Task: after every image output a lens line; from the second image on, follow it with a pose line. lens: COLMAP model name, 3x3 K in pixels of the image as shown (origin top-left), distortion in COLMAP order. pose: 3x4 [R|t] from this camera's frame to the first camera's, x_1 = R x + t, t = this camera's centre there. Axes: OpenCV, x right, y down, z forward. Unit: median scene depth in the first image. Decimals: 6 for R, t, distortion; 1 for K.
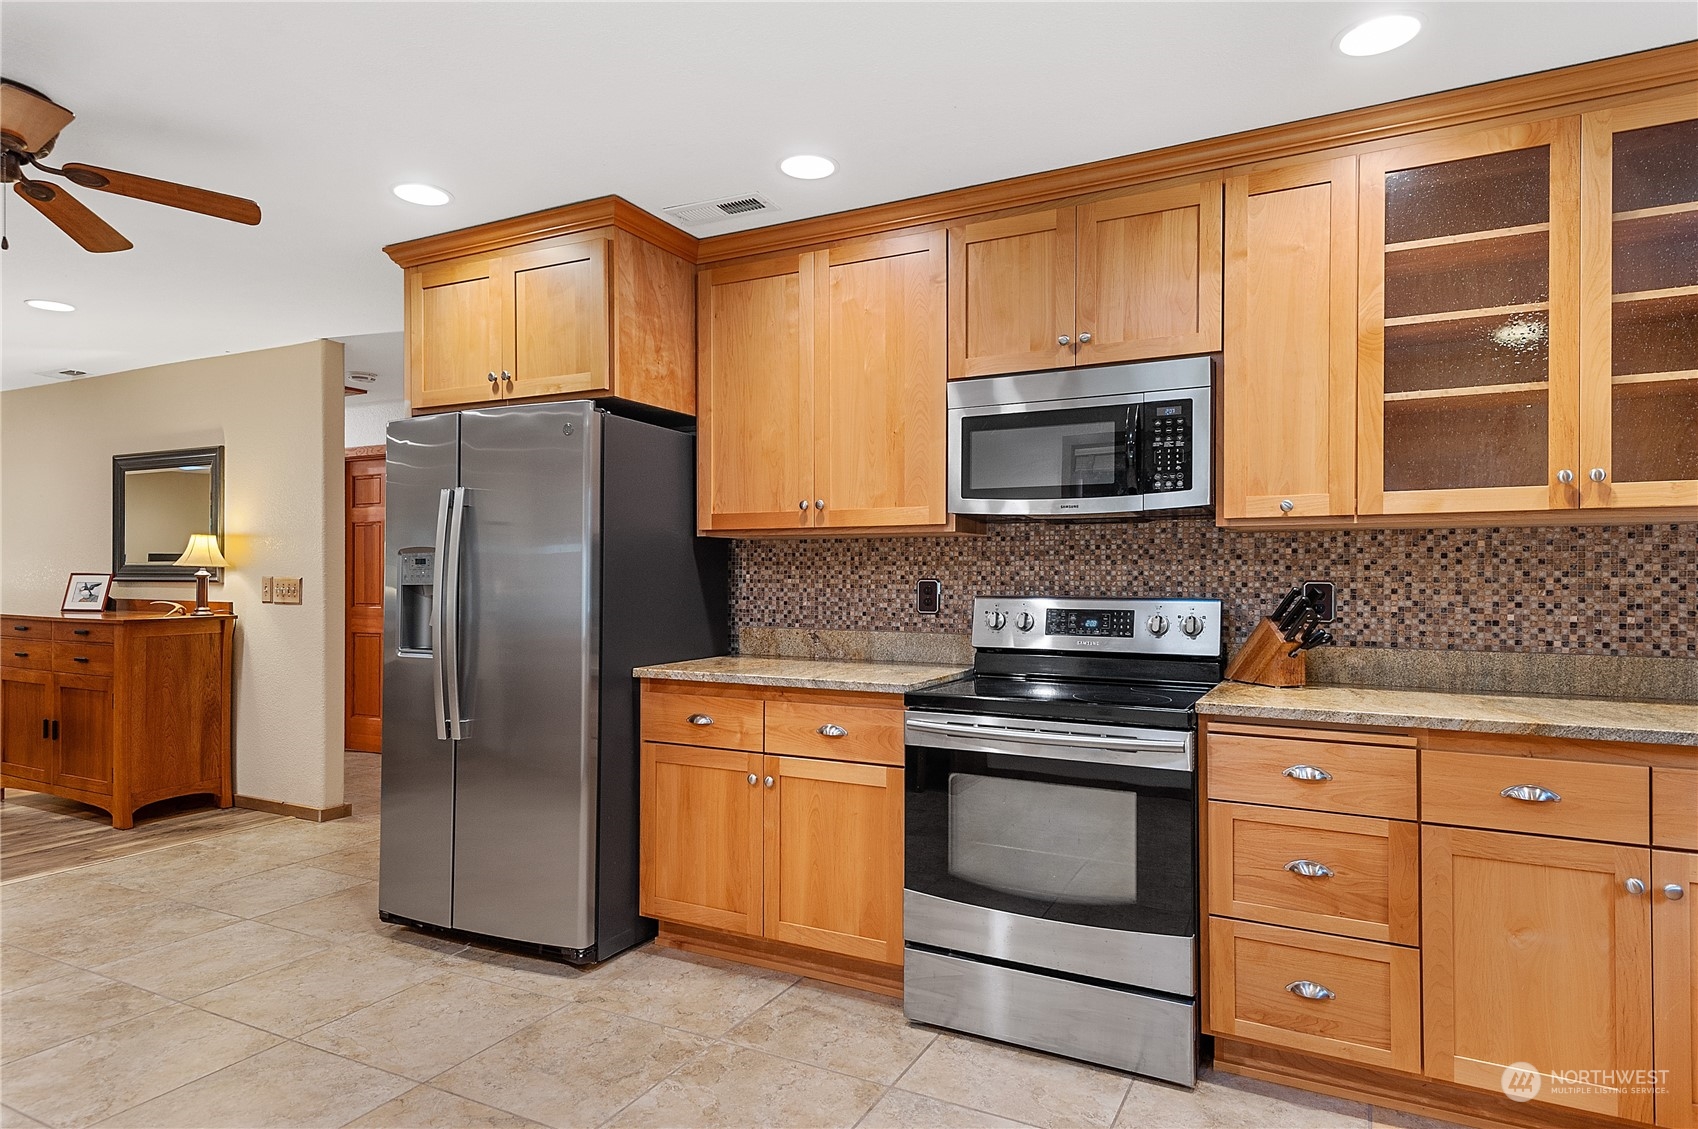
lens RADIAL K [[975.9, 0, 849.0], [0, 975.9, 564.5], [0, 0, 1]] dist [0.002023, 0.000537]
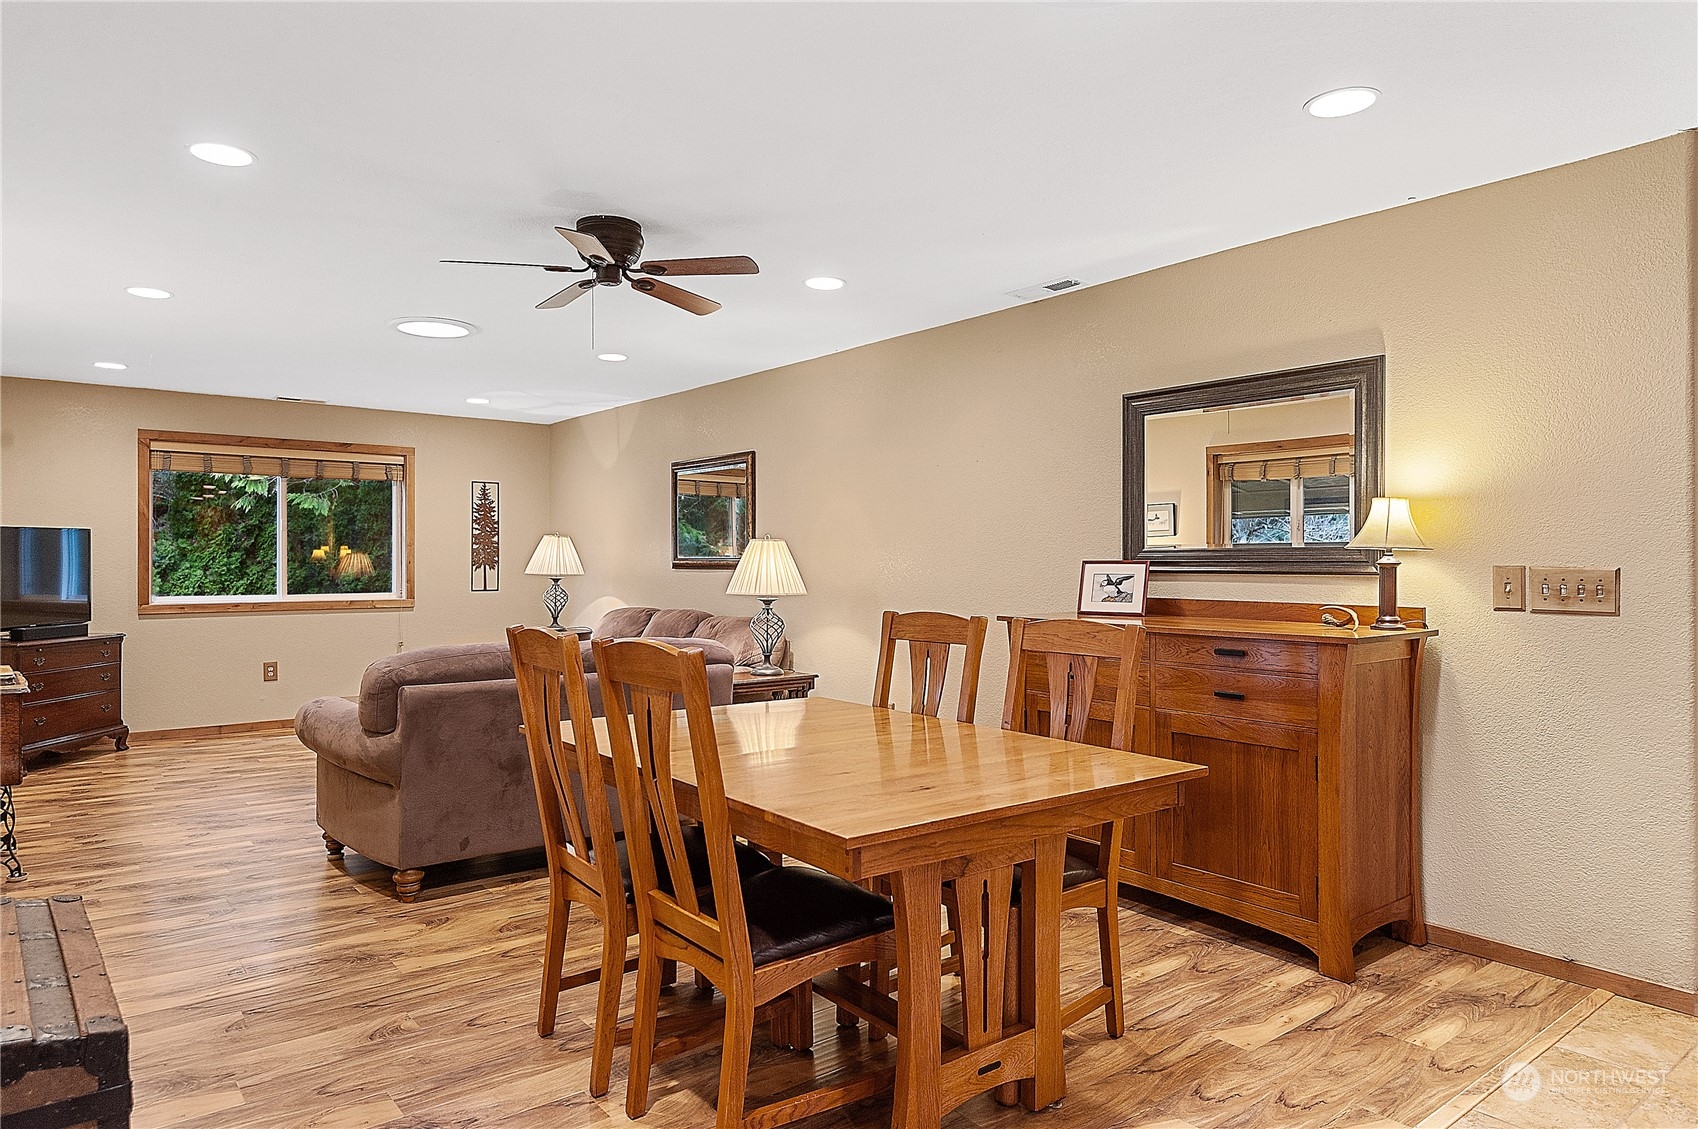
lens RADIAL K [[1016.2, 0, 849.0], [0, 1016.2, 564.5], [0, 0, 1]] dist [-0.000464, 0.000005]
pose [[0.909829, 0.000218, -0.414982, -0.682600], [0.002673, 0.999976, 0.006384, 0.006482], [0.414974, -0.006918, 0.909807, 0.270536]]
